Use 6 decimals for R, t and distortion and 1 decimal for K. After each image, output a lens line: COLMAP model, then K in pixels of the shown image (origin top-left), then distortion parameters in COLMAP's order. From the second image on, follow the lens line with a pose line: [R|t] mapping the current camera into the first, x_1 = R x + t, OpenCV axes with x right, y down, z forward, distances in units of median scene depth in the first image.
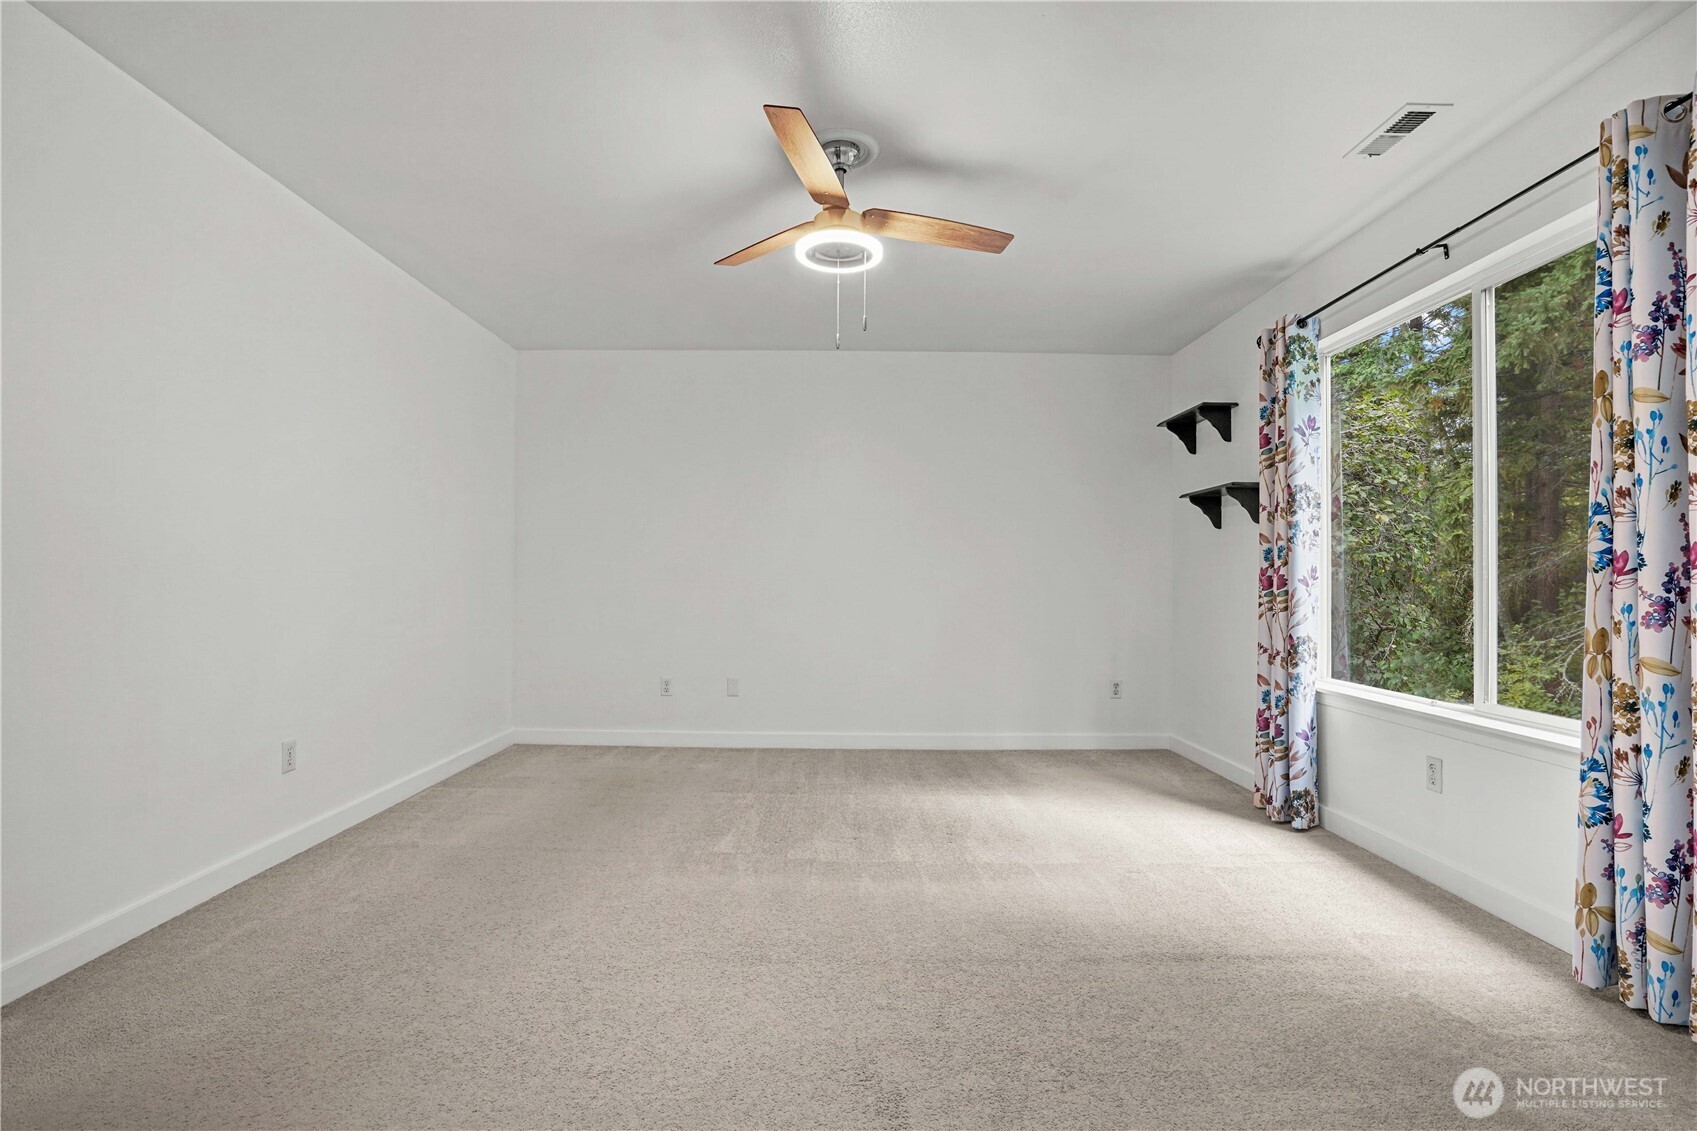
lens RADIAL K [[778.1, 0, 833.4], [0, 778.1, 583.3], [0, 0, 1]] dist [-0.000233, 0.000271]
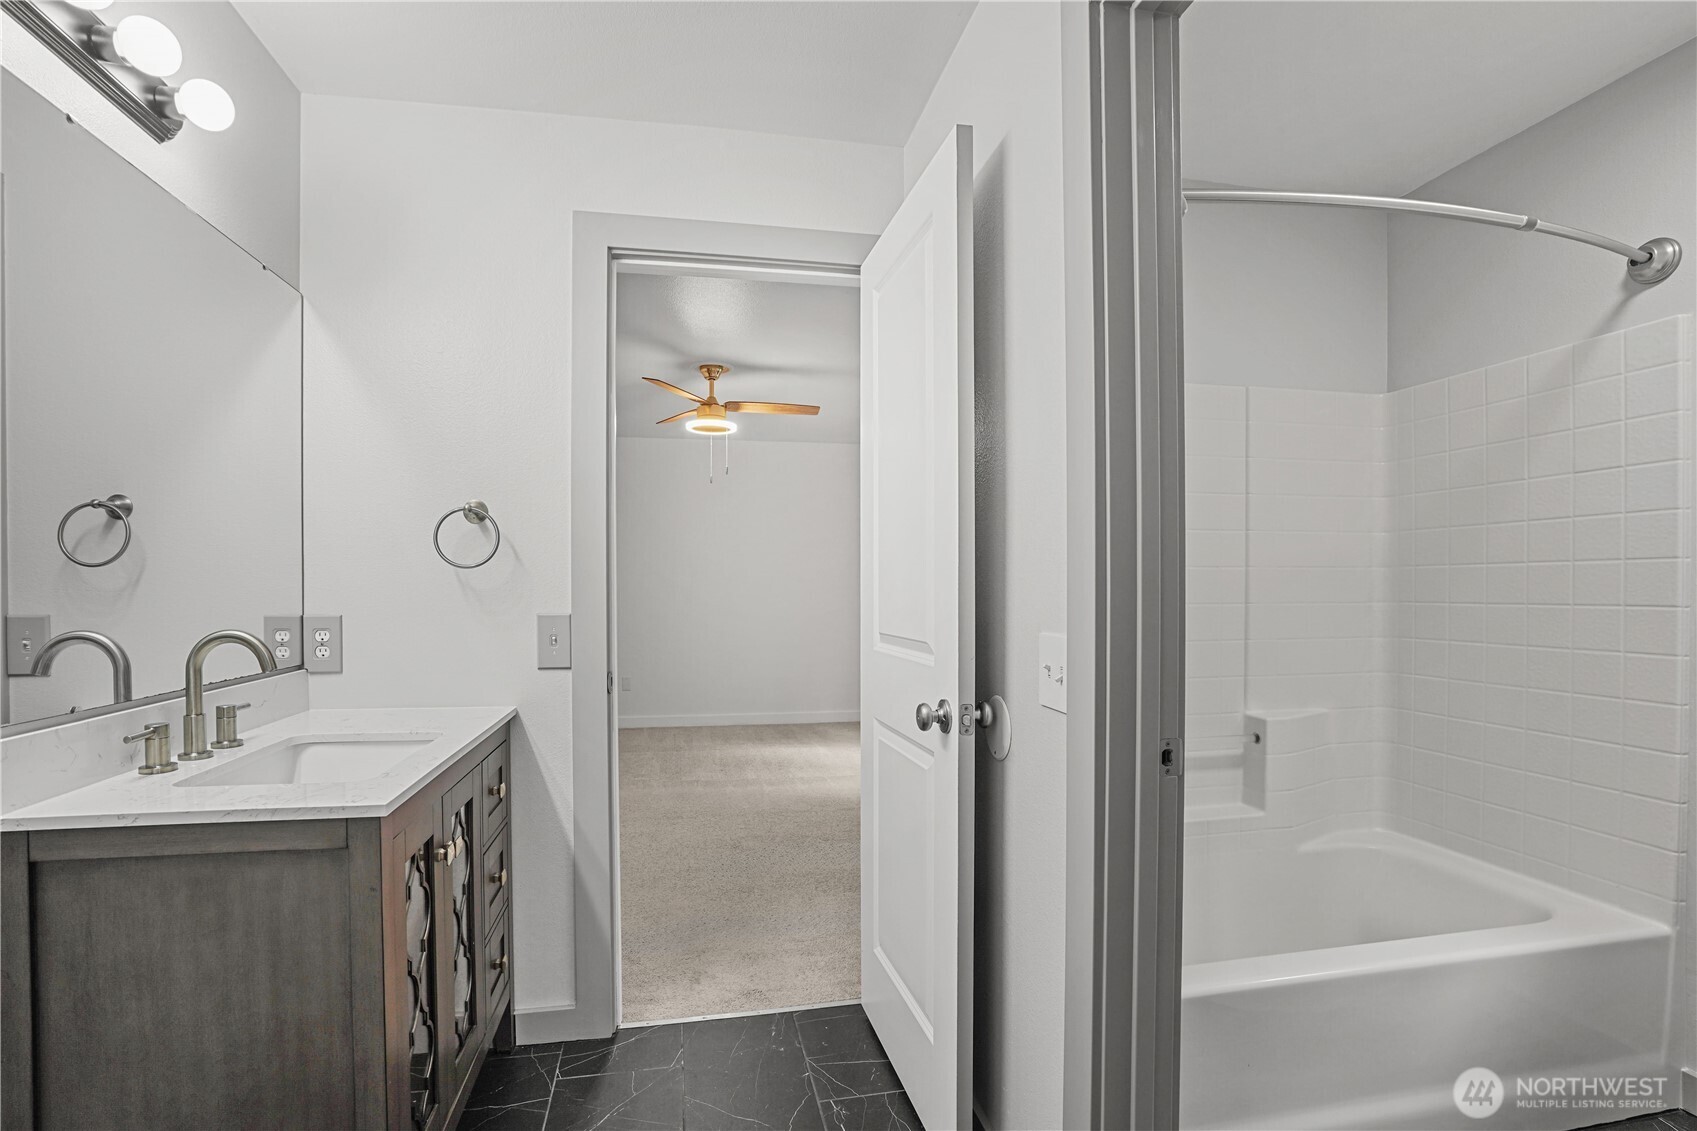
lens RADIAL K [[778.1, 0, 833.4], [0, 778.1, 583.3], [0, 0, 1]] dist [-0.000233, 0.000271]
pose [[0.980215, -0.010458, 0.197658, -0.066735], [0.011810, 0.999914, -0.005661, -0.056330], [-0.197582, 0.007884, 0.980255, -0.707607]]
